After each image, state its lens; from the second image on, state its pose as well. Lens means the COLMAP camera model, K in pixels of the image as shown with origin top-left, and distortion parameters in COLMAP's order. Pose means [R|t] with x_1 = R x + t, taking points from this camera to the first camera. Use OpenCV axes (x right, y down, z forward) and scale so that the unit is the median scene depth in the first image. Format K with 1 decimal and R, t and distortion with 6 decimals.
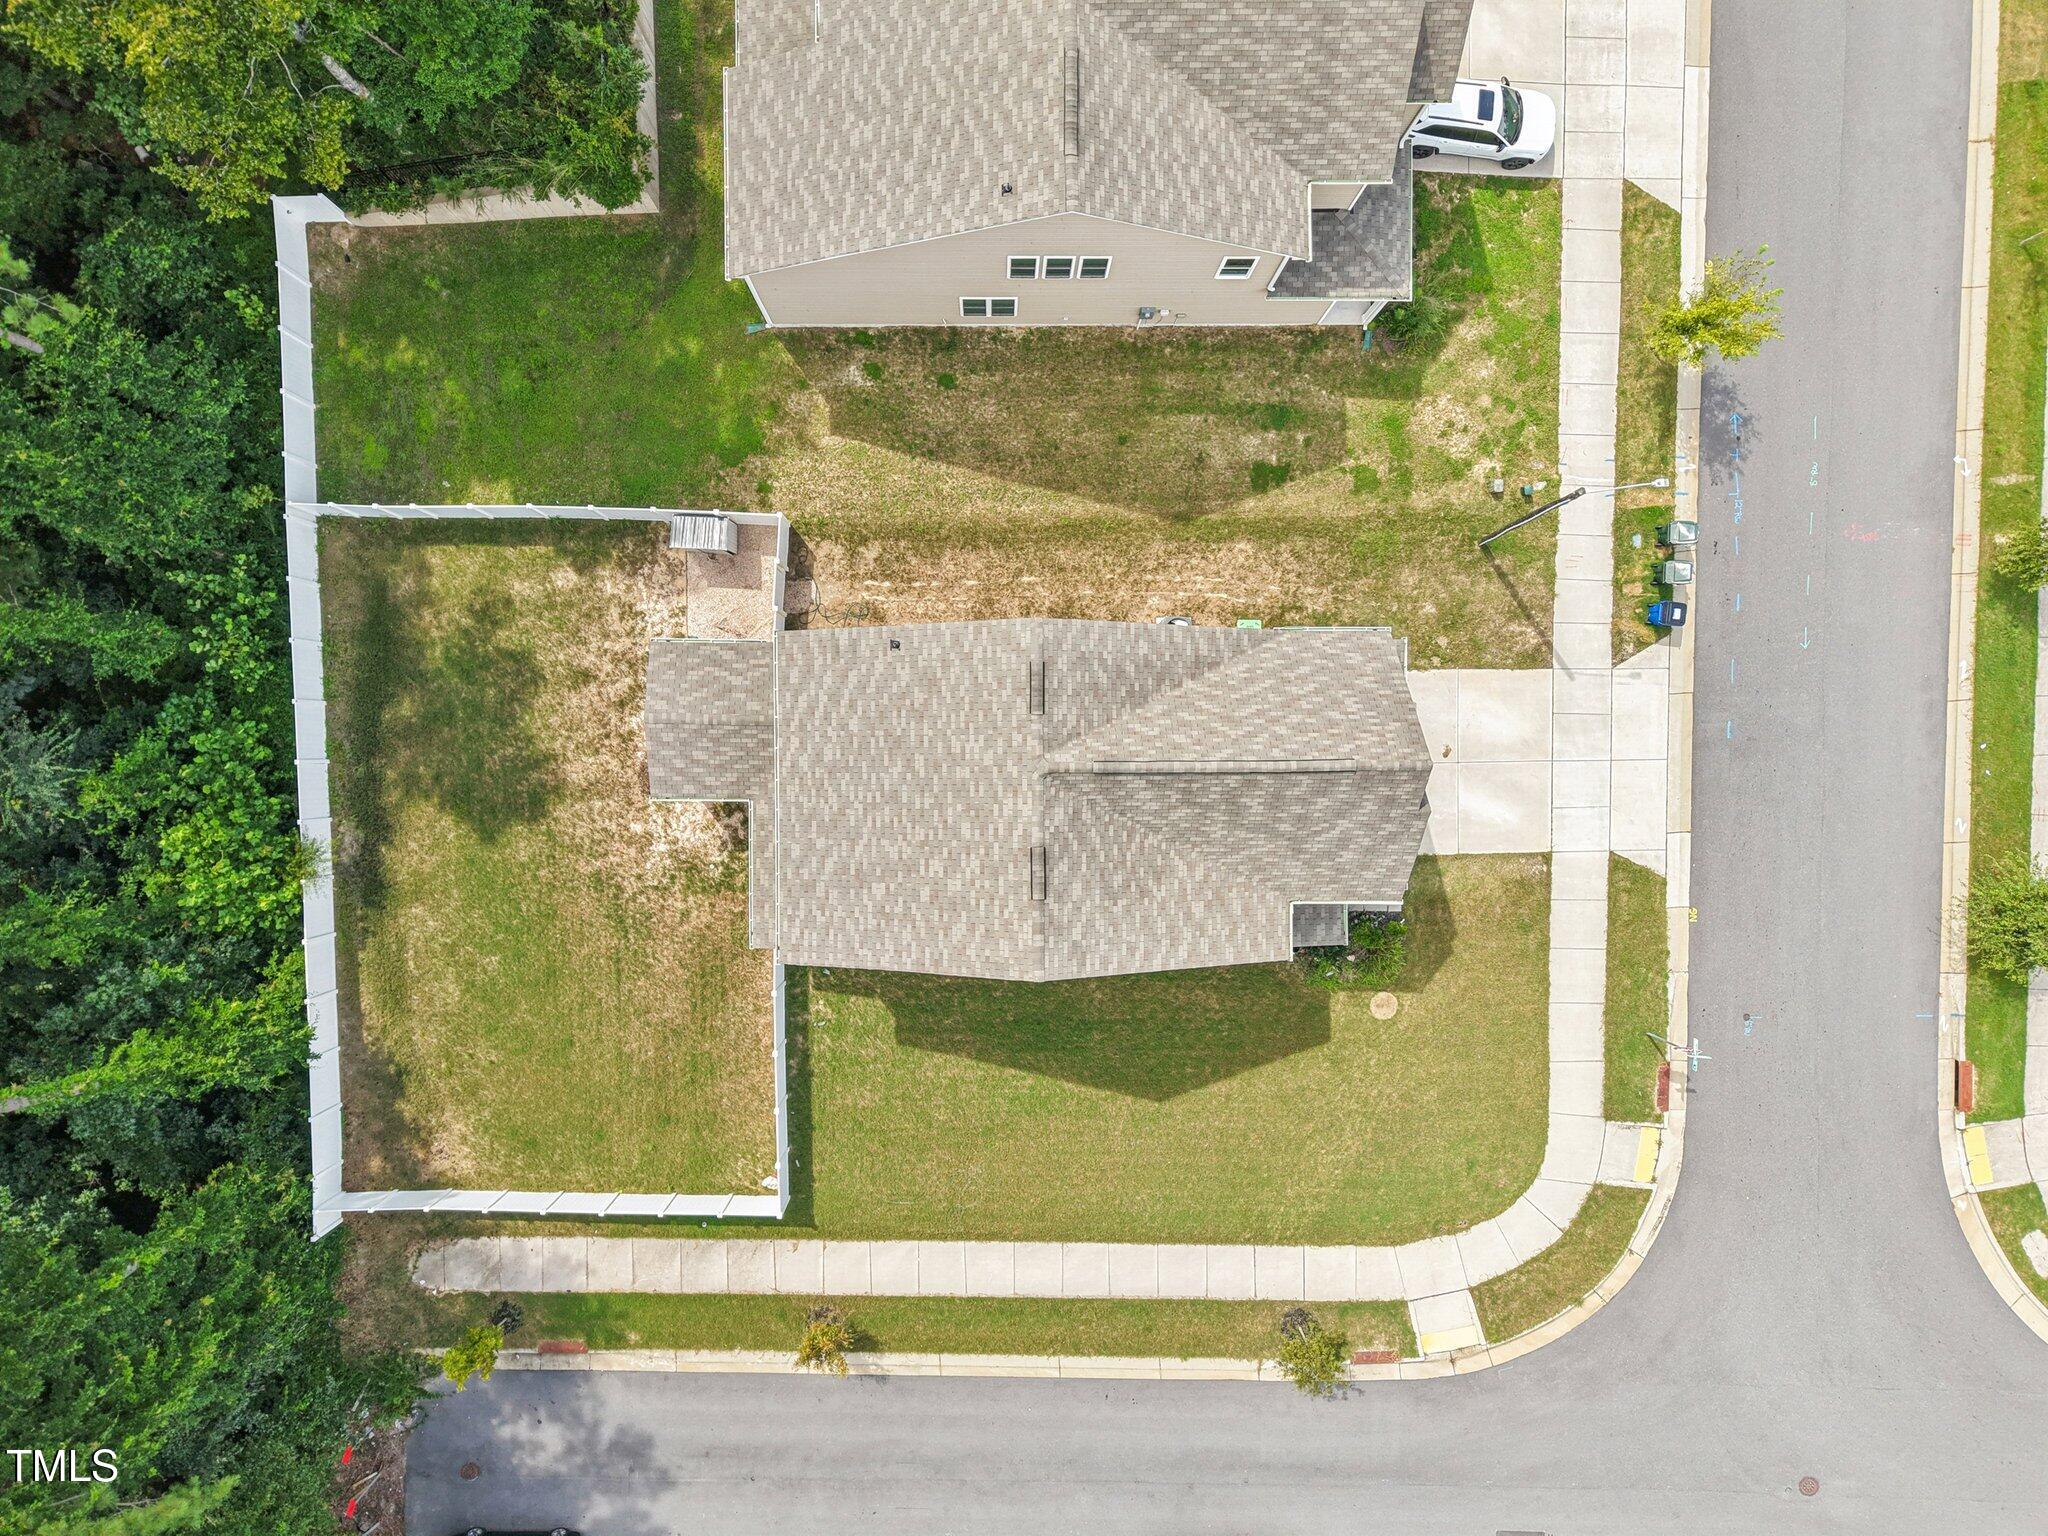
lens RADIAL K [[1375.7, 0, 1014.0], [0, 1375.7, 772.4], [0, 0, 1]] dist [0.005001, -0.002577]
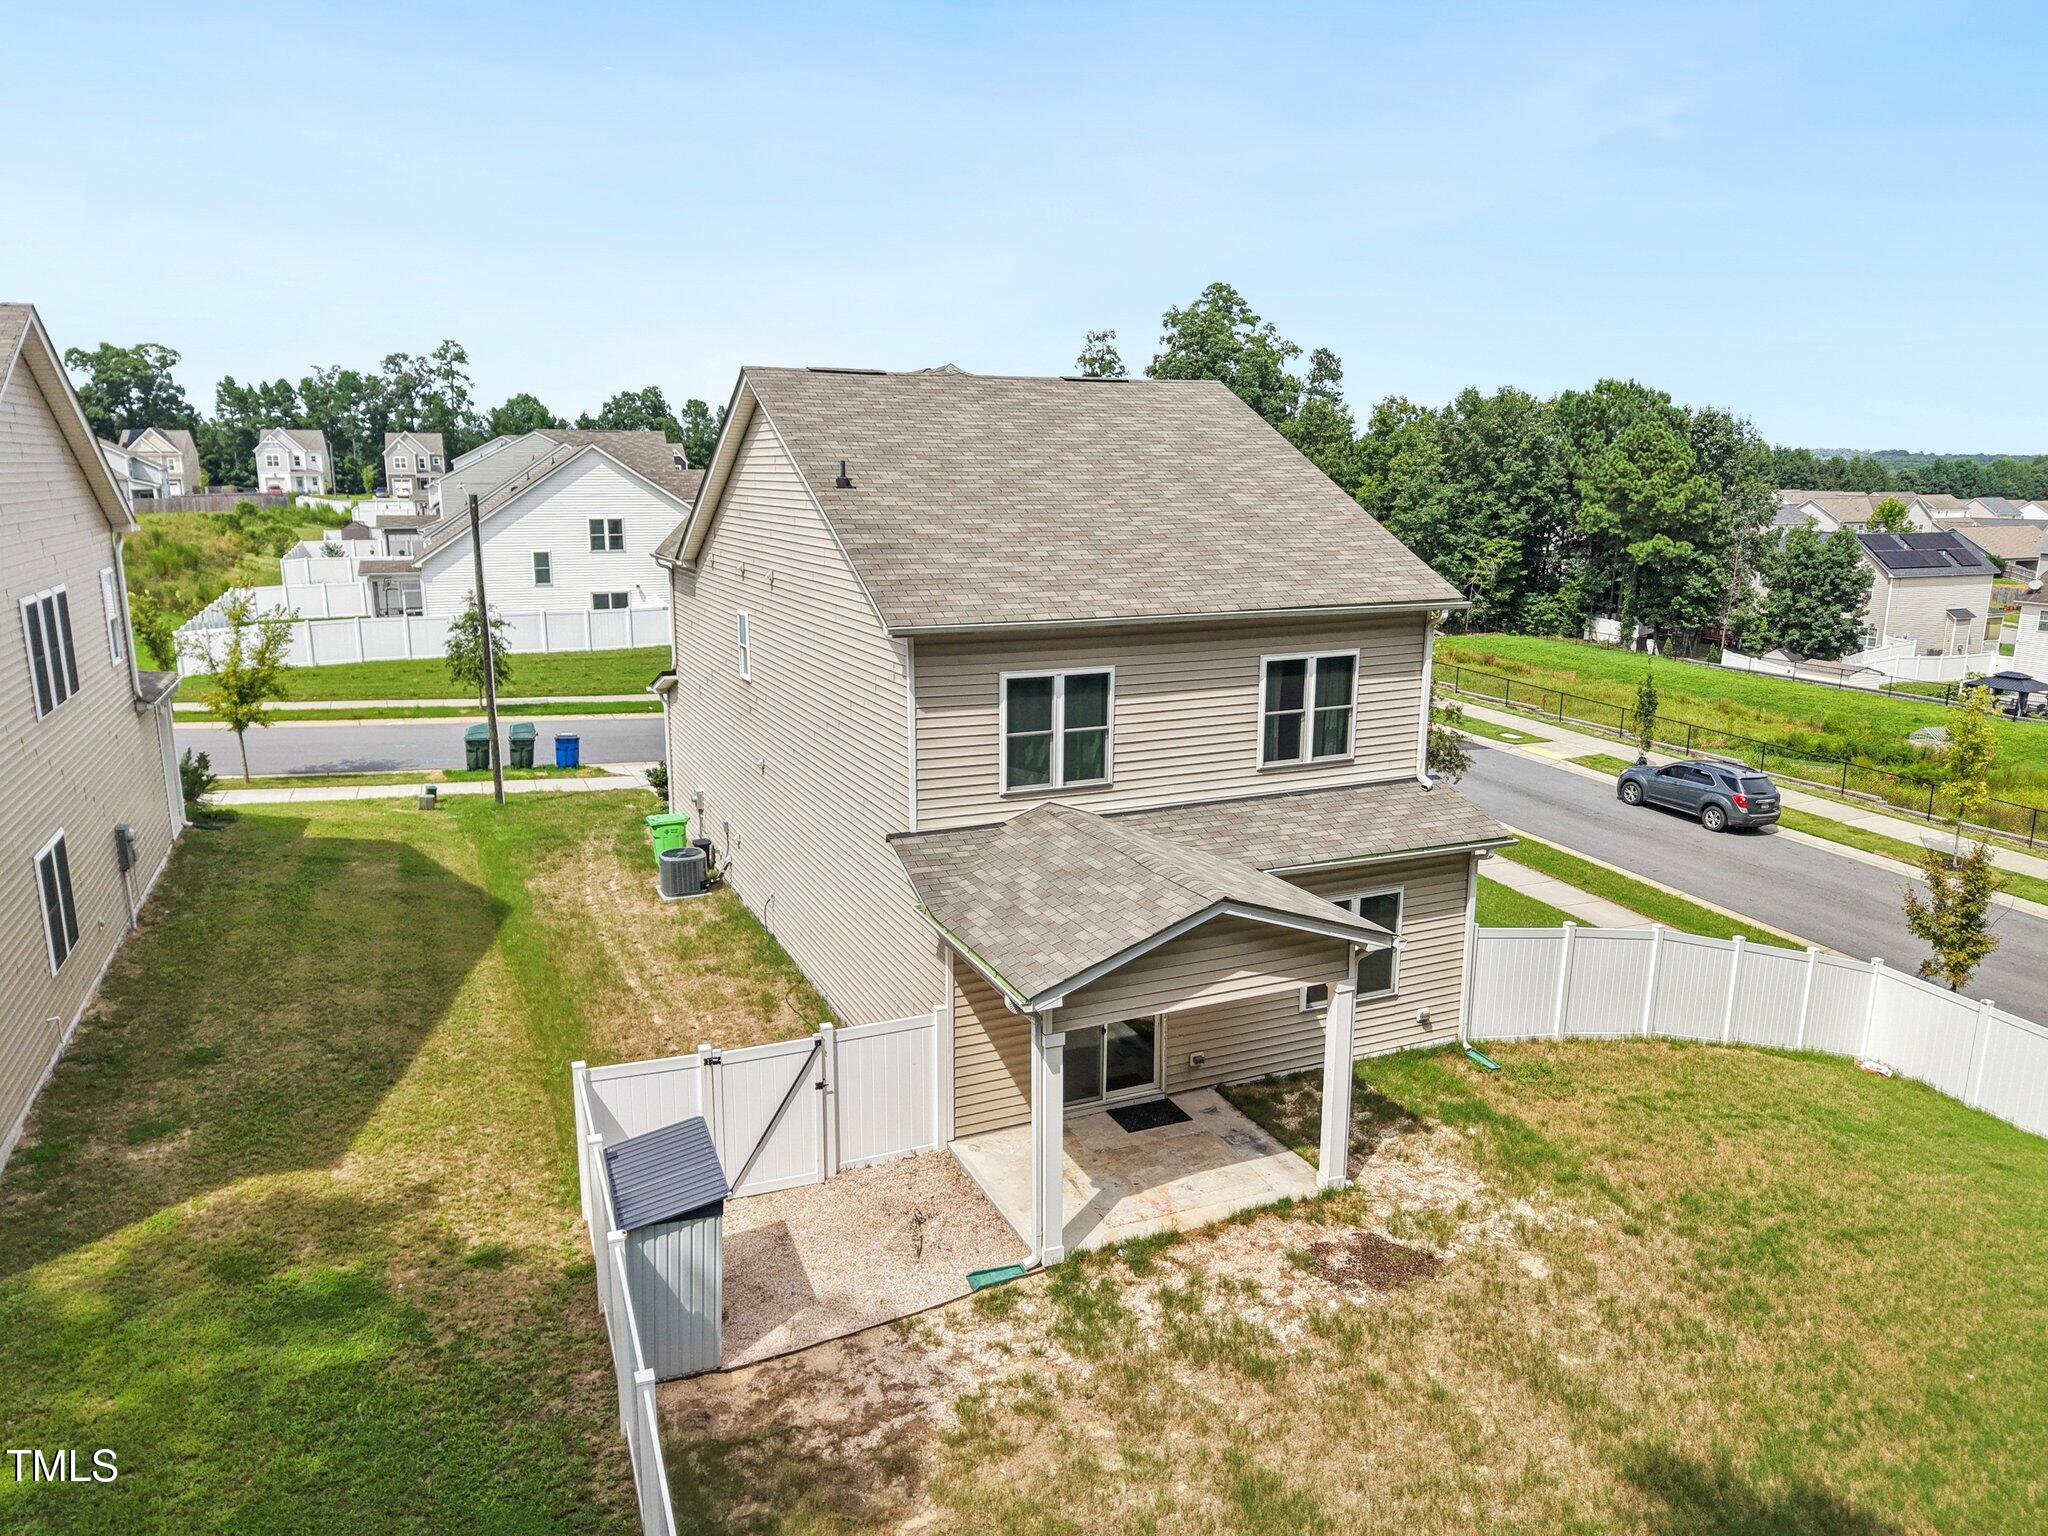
lens RADIAL K [[1373.9, 0, 1016.5], [0, 1373.9, 771.5], [0, 0, 1]] dist [0.009576, -0.006913]
pose [[-0.402705, -0.214160, 0.889924, -0.500653], [0.915283, -0.084428, 0.393863, -0.206613], [-0.009215, 0.973143, 0.230017, 0.786117]]
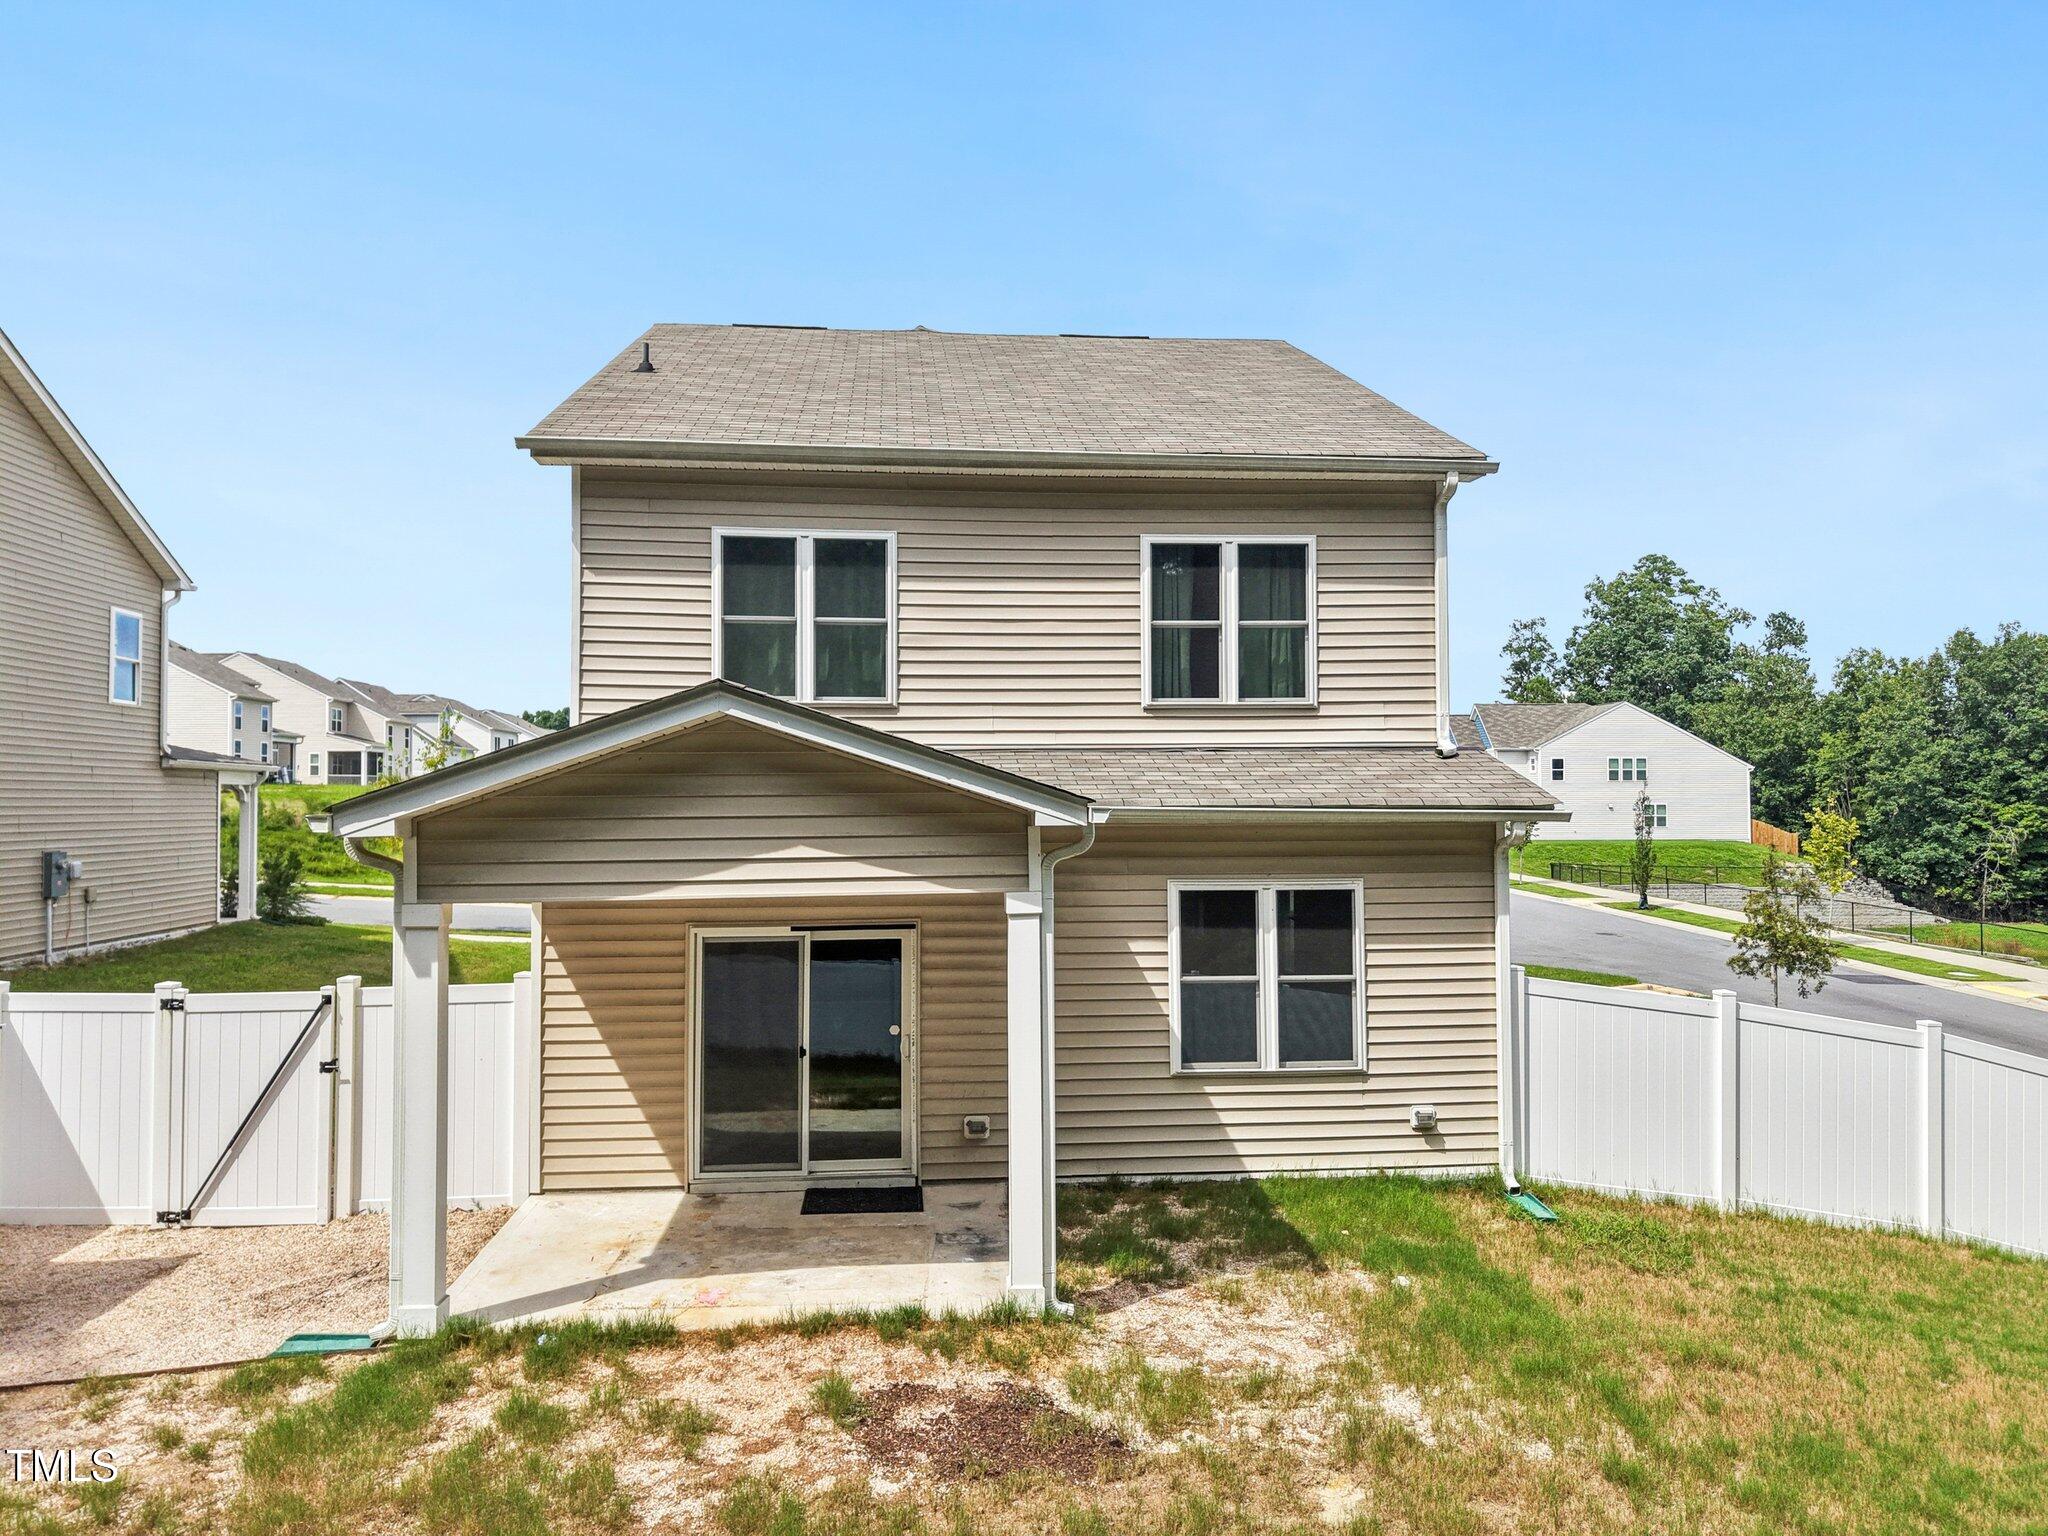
lens RADIAL K [[1375.7, 0, 1014.0], [0, 1375.7, 772.4], [0, 0, 1]] dist [0.005001, -0.002577]
pose [[-0.080470, 0.005157, 0.996744, -0.427371], [0.996757, 0.000086, 0.080471, -0.011015], [0.000329, 0.999987, -0.005147, 0.902754]]
